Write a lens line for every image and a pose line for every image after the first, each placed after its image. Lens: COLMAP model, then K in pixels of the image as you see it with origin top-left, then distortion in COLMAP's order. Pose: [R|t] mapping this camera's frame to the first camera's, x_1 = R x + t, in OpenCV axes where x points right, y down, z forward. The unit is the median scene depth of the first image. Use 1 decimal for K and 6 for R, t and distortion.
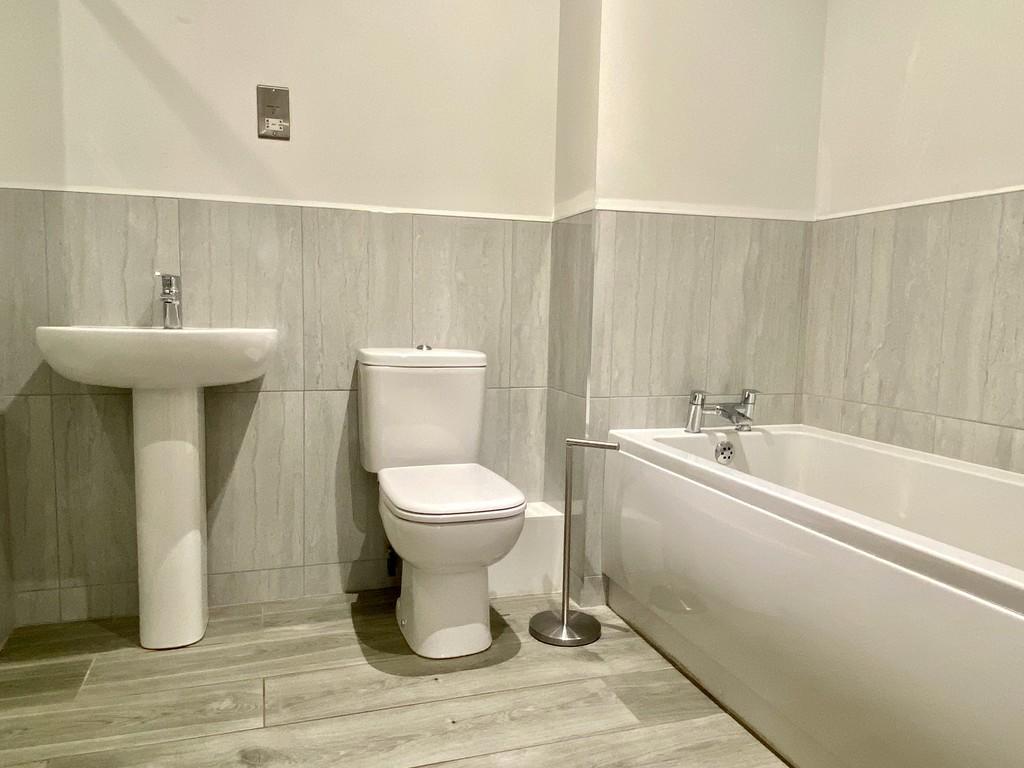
lens RADIAL K [[747.0, 0, 512.2], [0, 747.0, 384.5], [0, 0, 1]] dist [0.036328, -0.004290]
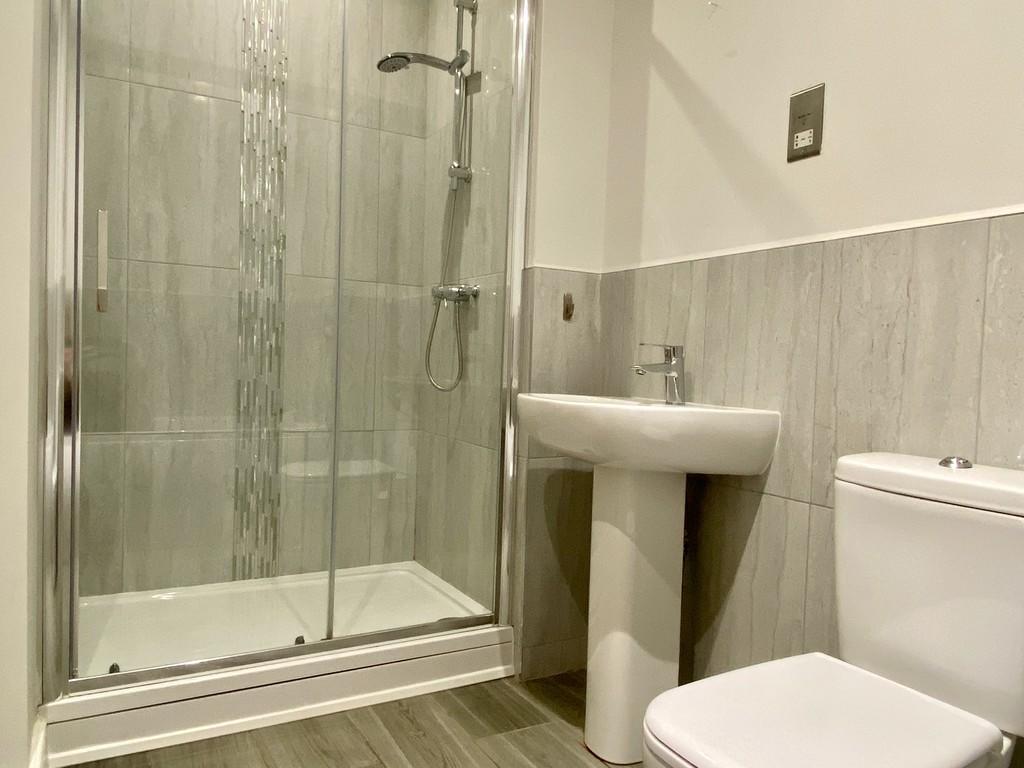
lens RADIAL K [[747.0, 0, 510.0], [0, 747.0, 386.5], [0, 0, 1]] dist [0.036328, -0.004290]
pose [[0.198382, 0.023330, -0.979847, 0.353002], [-0.121012, 0.992651, -0.000865, -0.065646], [0.972626, 0.118745, 0.199747, 0.586278]]
